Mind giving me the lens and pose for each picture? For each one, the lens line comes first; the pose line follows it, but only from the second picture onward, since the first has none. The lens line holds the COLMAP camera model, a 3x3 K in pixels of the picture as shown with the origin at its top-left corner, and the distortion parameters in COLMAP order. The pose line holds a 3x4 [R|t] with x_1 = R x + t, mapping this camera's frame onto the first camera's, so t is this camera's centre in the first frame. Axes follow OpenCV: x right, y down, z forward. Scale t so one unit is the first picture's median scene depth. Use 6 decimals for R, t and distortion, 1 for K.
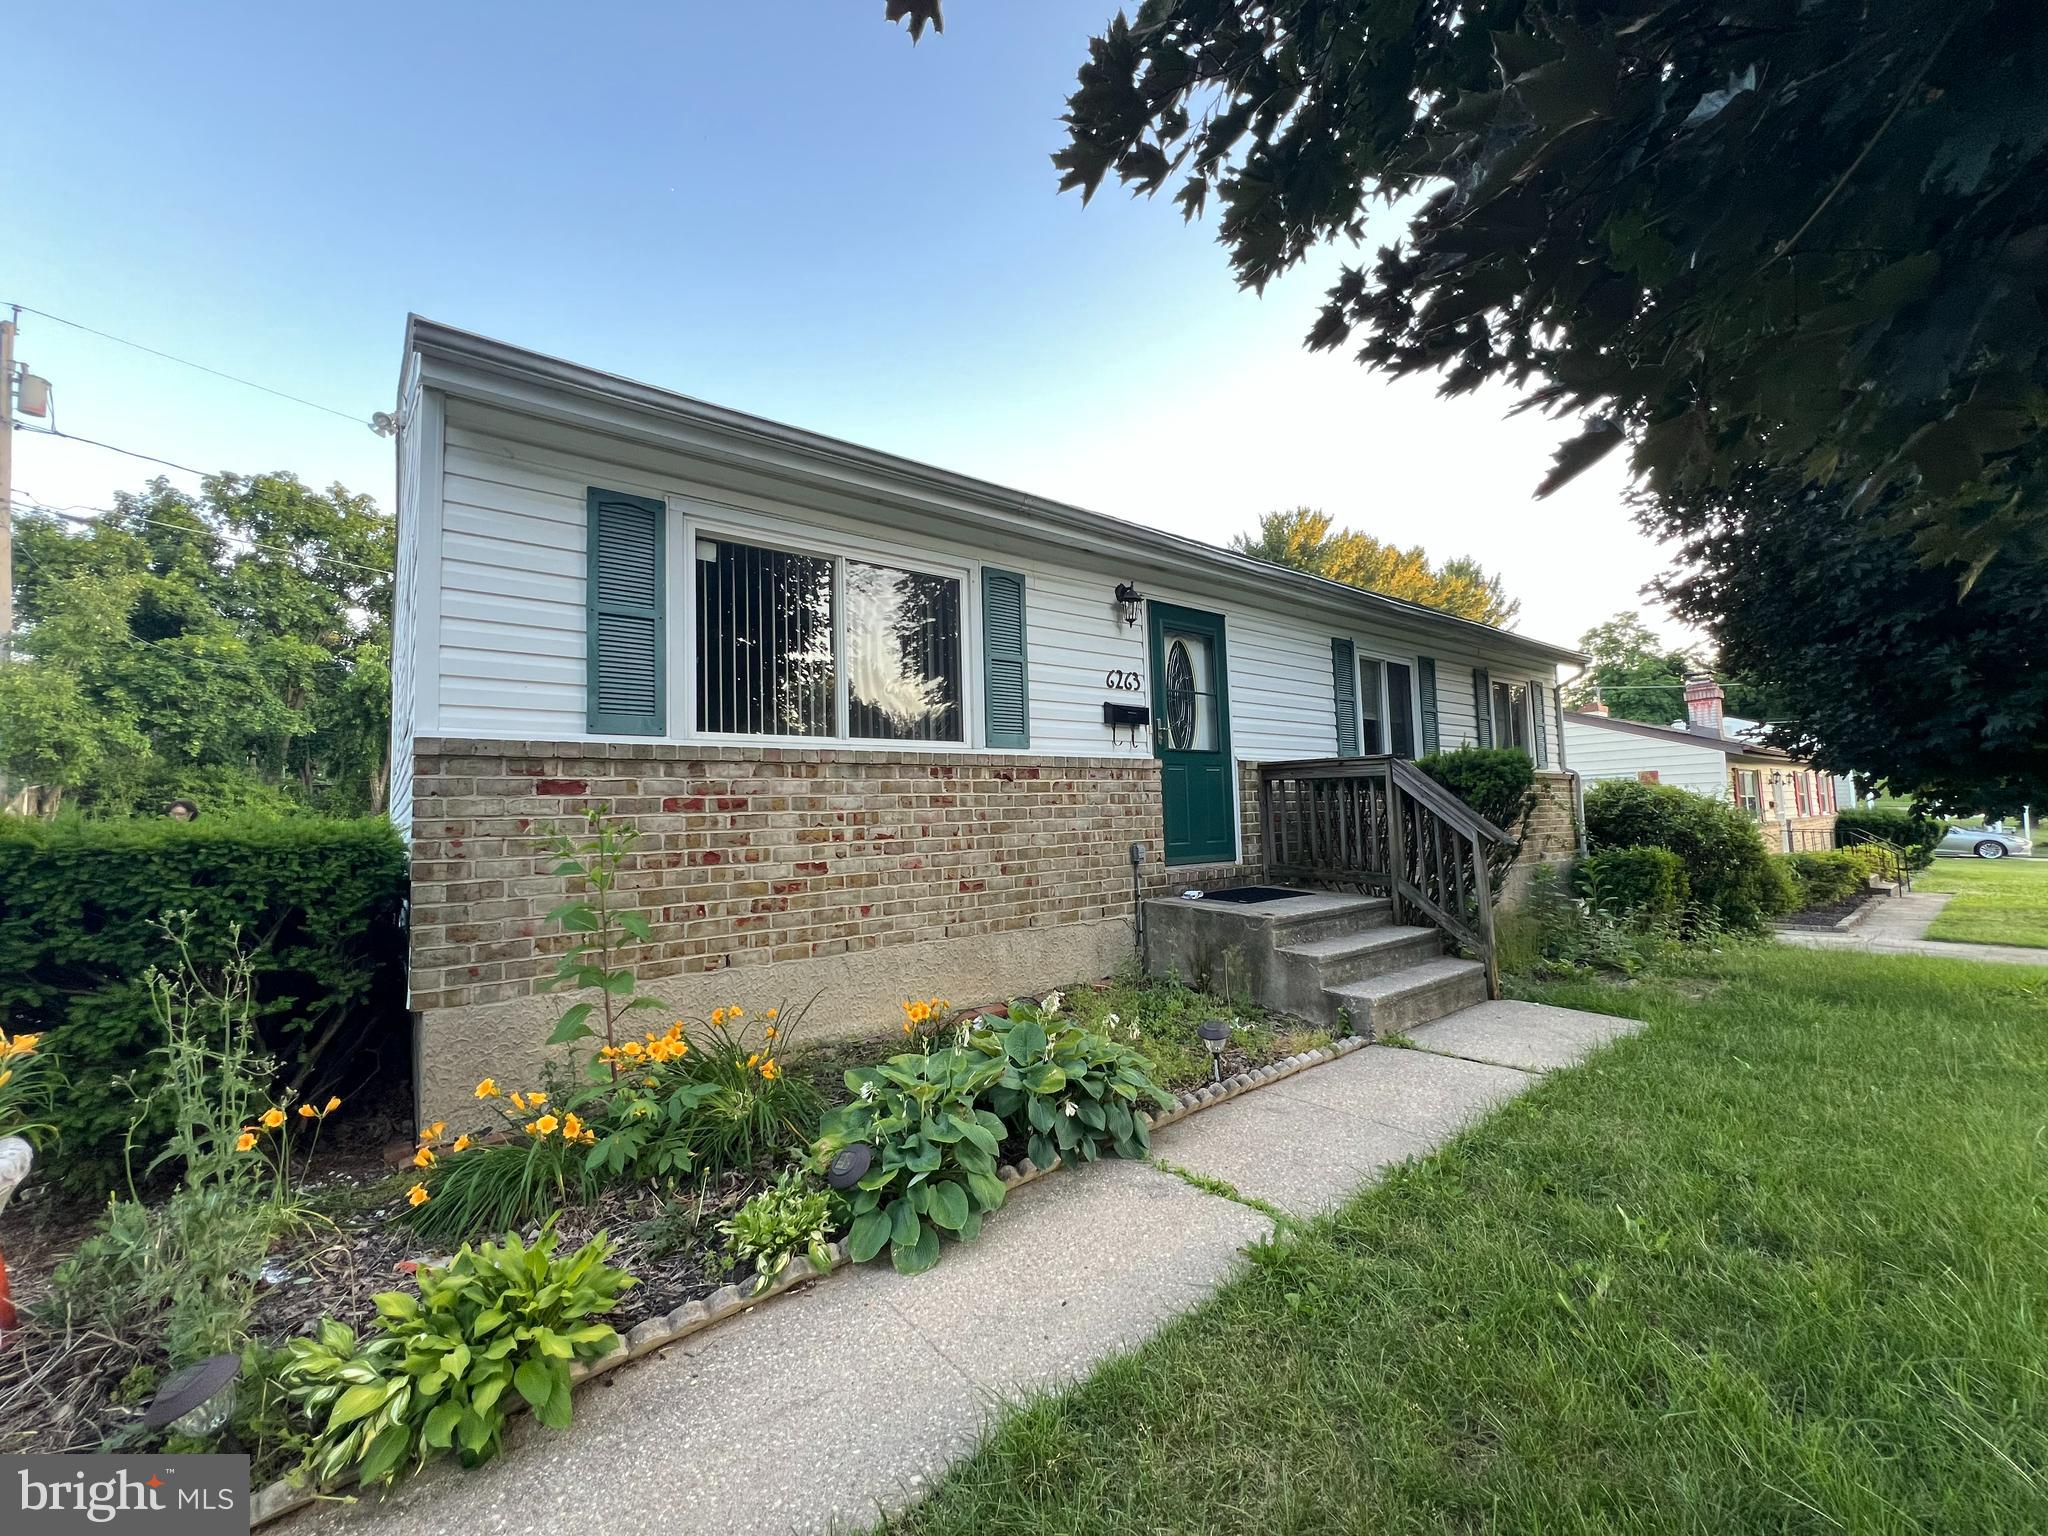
lens RADIAL K [[836.5, 0, 1022.4], [0, 836.5, 771.7], [0, 0, 1]] dist [-0.001665, -0.000441]
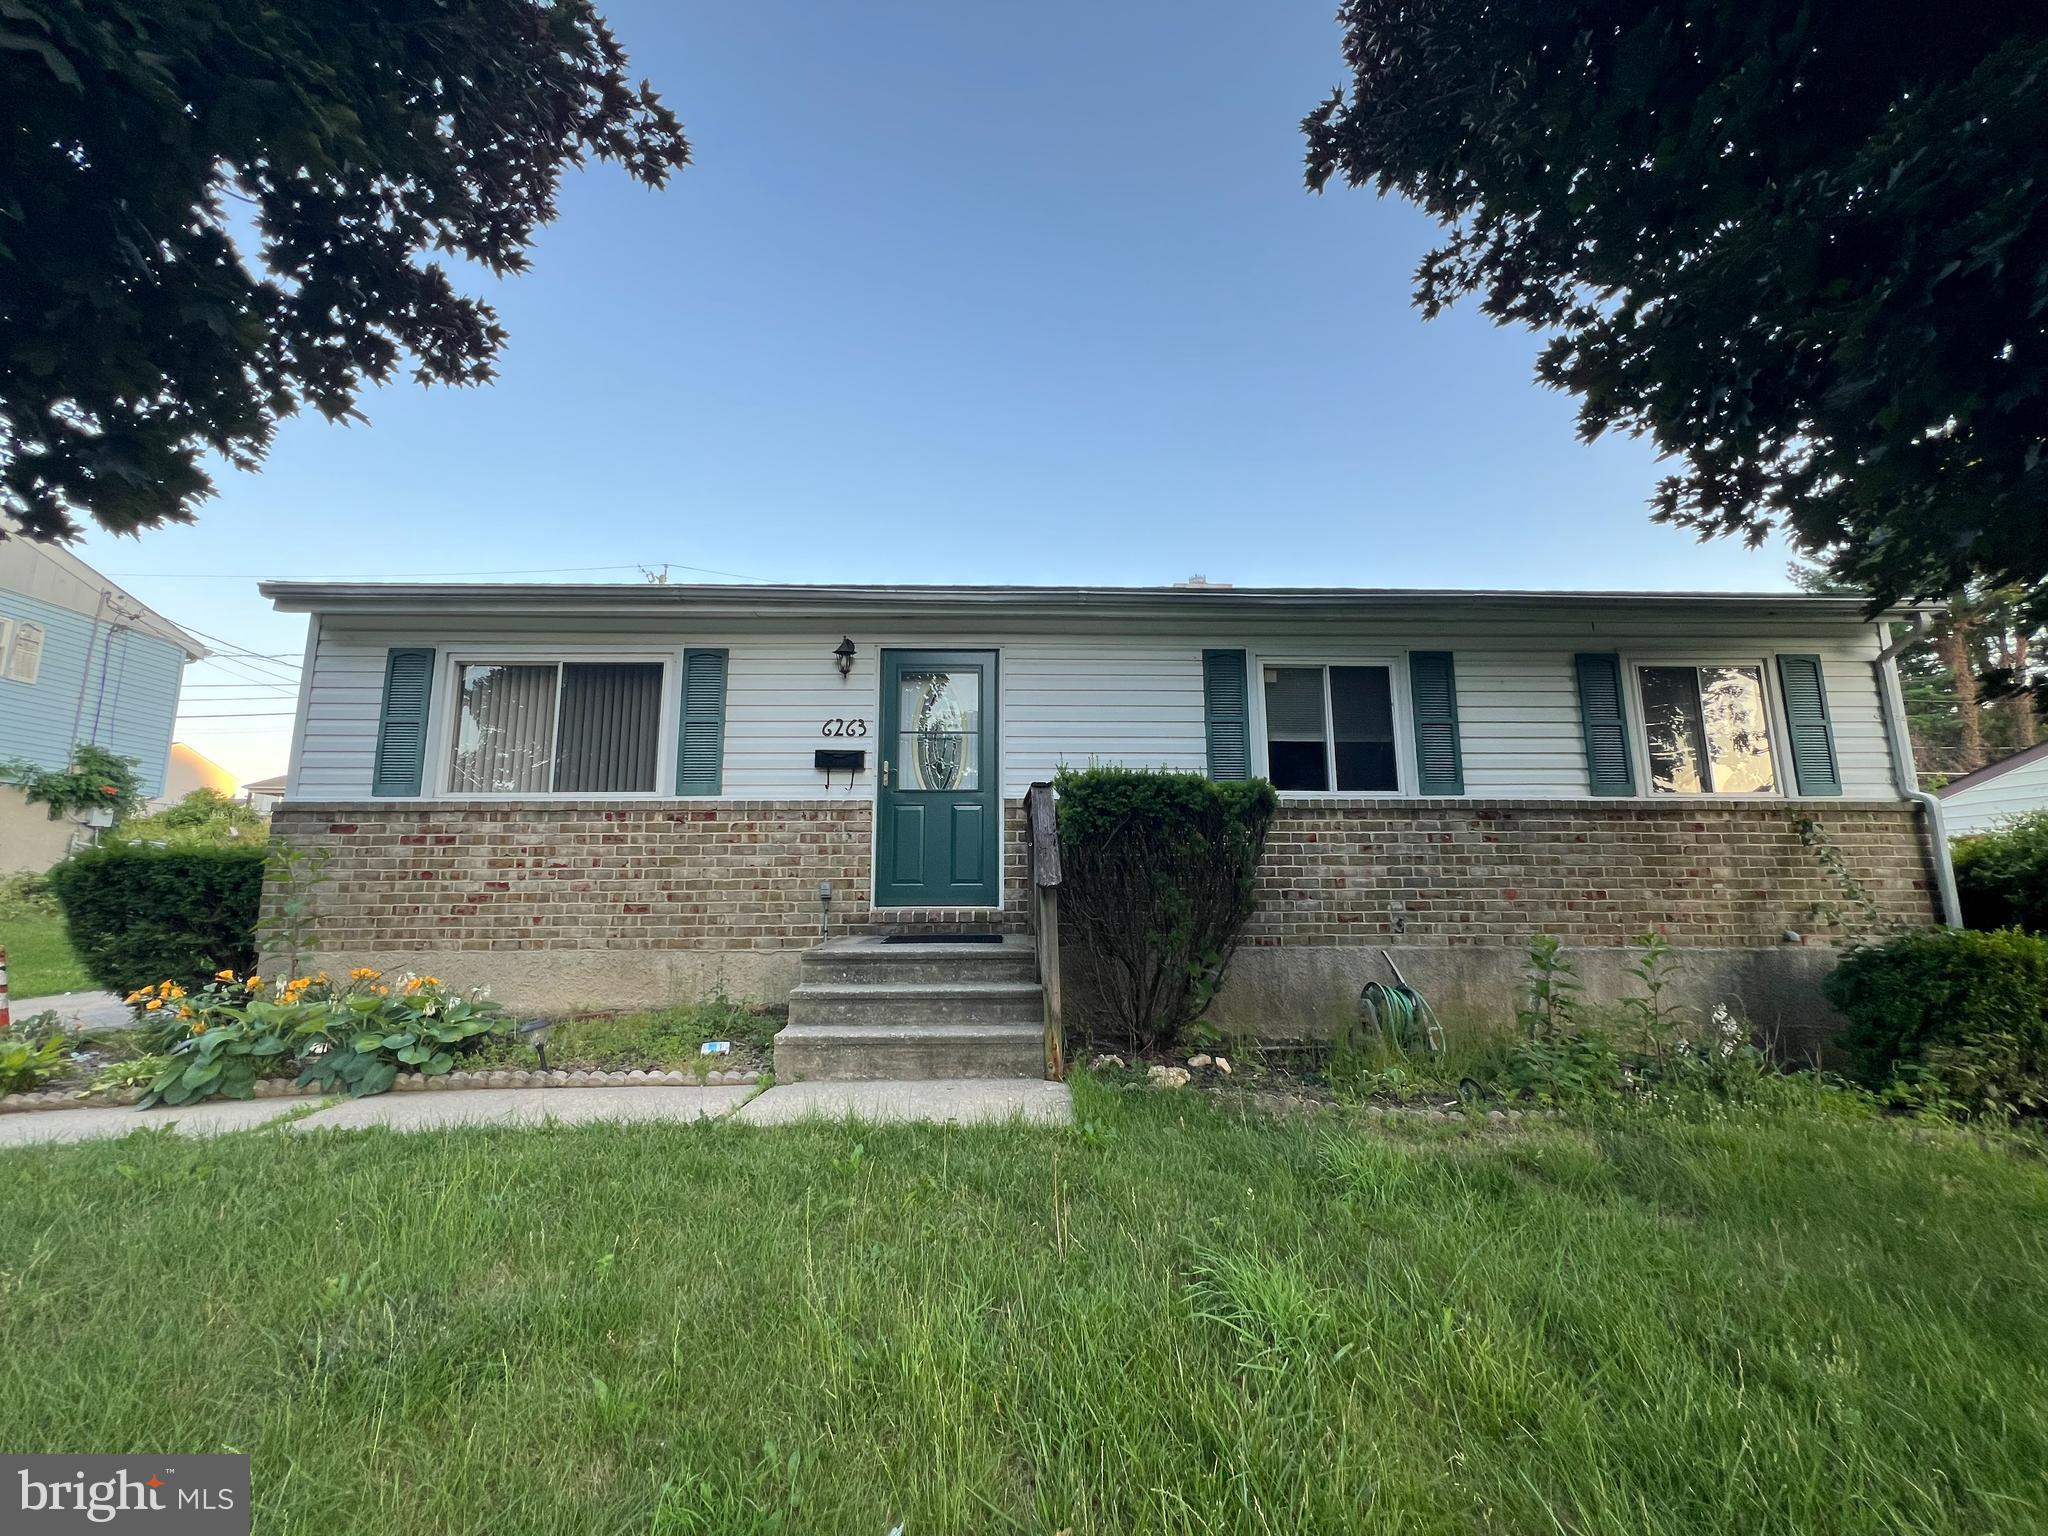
lens RADIAL K [[836.5, 0, 1028.8], [0, 836.5, 760.5], [0, 0, 1]] dist [-0.001665, -0.000441]
pose [[0.797369, -0.063647, -0.600127, 1.216129], [0.014113, 0.996118, -0.086894, 0.036722], [0.603327, 0.060817, 0.795171, 0.378913]]
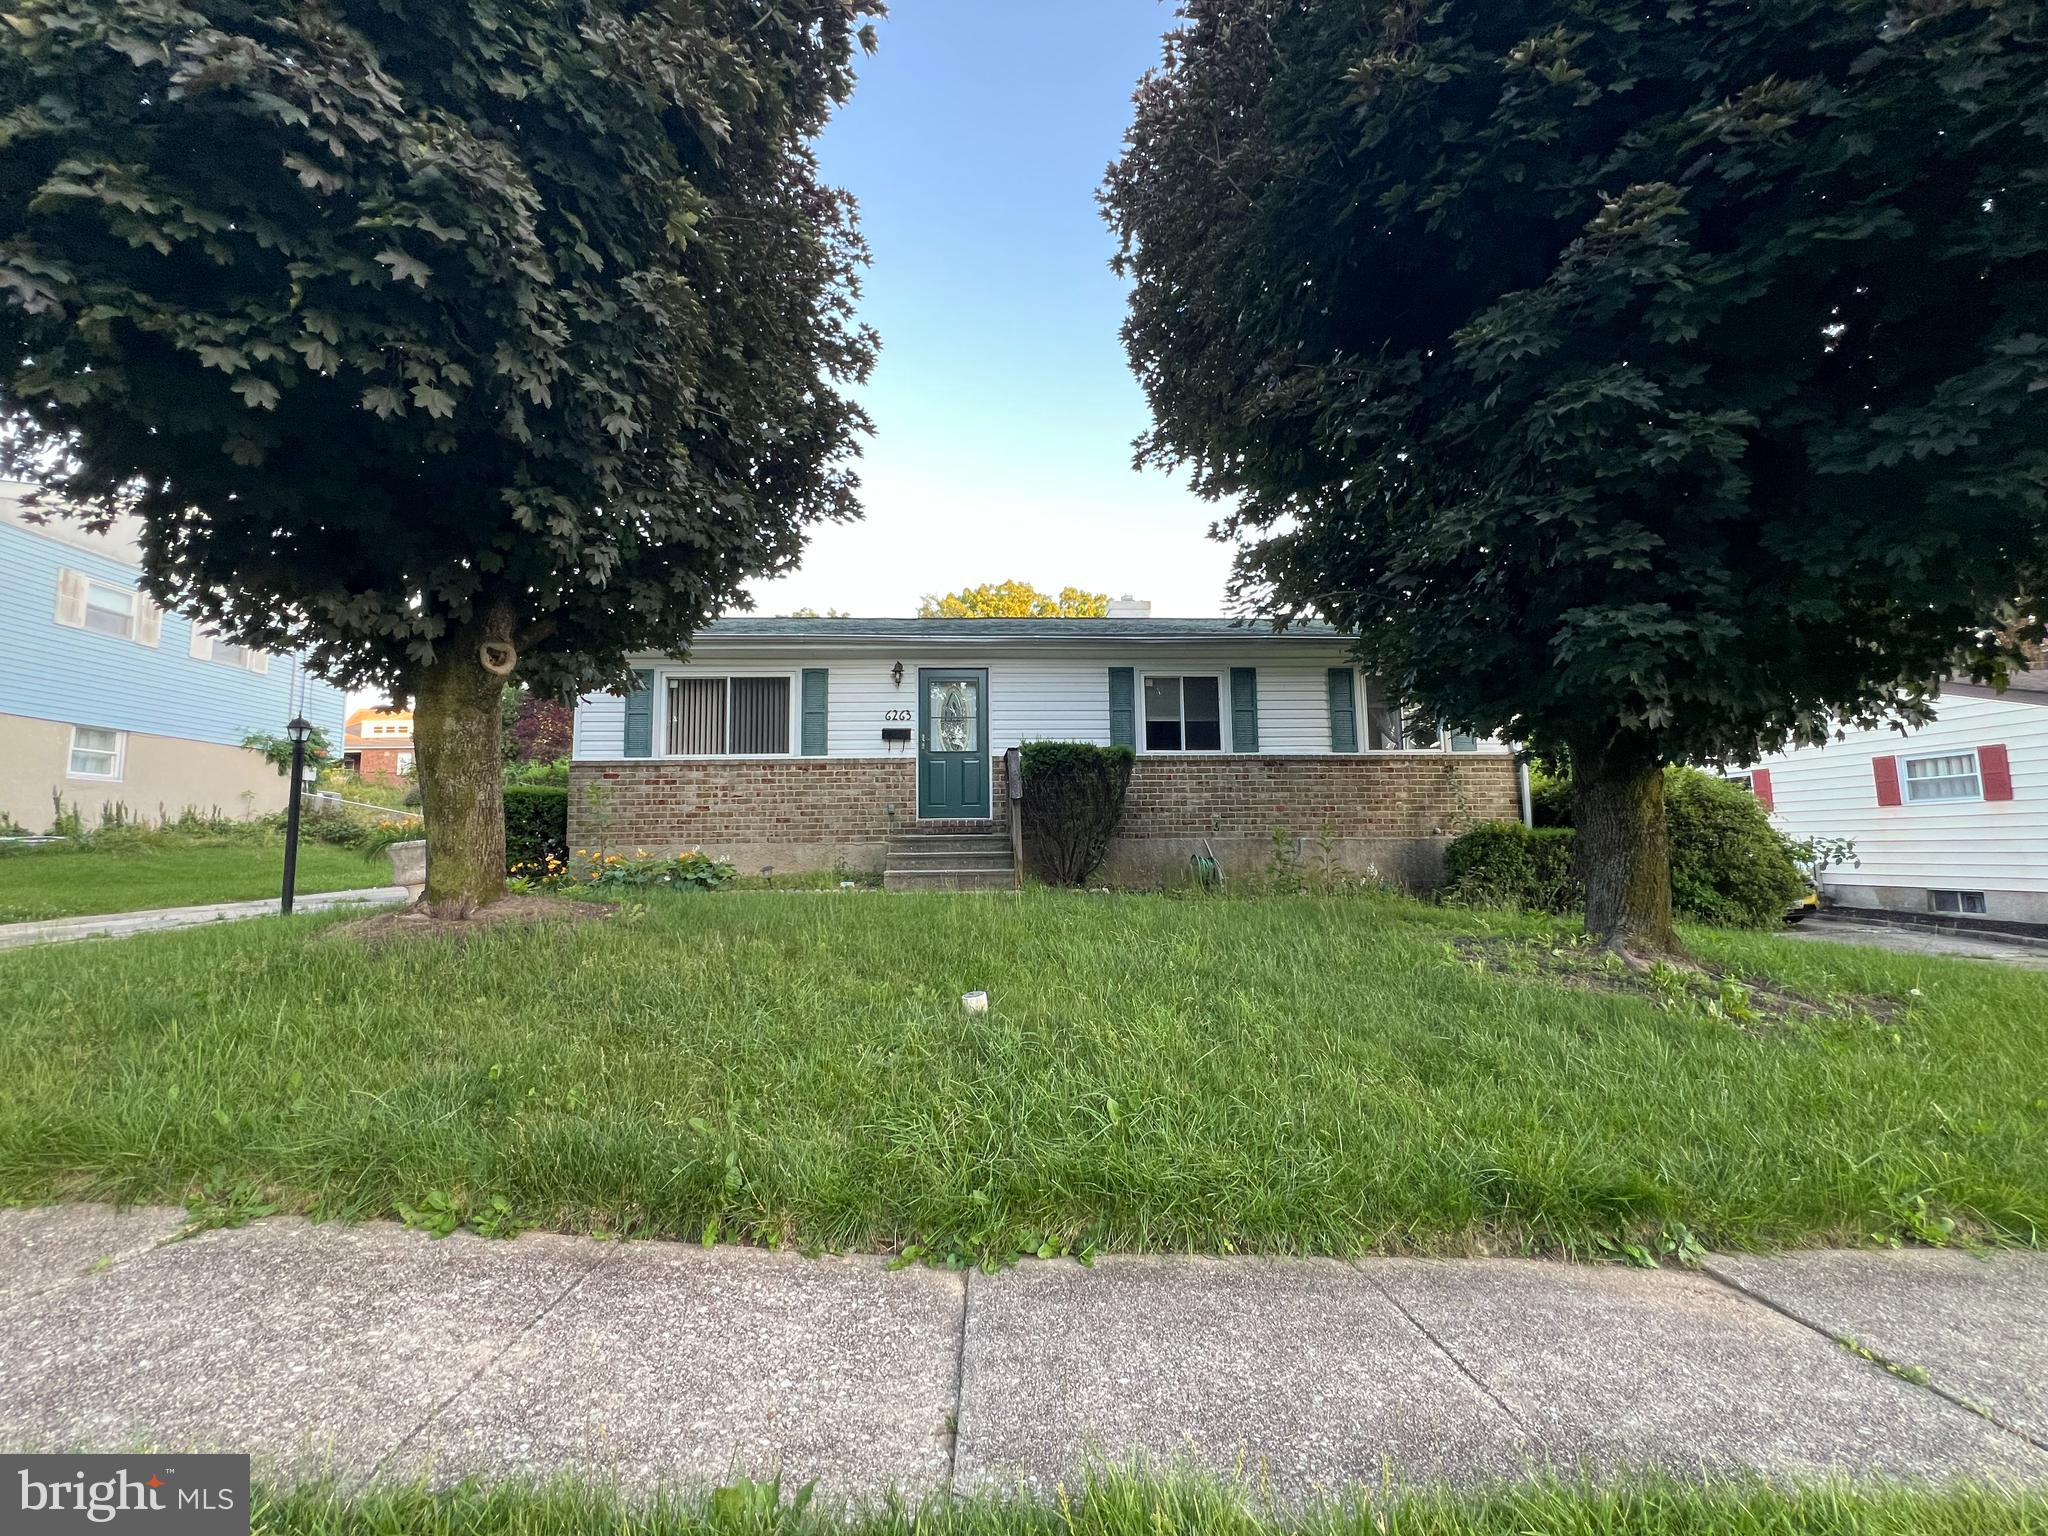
lens RADIAL K [[836.5, 0, 1029.3], [0, 836.5, 765.7], [0, 0, 1]] dist [-0.001665, -0.000441]
pose [[0.812257, -0.032386, -0.582400, 1.812906], [0.021638, 0.999443, -0.025398, 0.068520], [0.582899, 0.008027, 0.812505, -0.403725]]
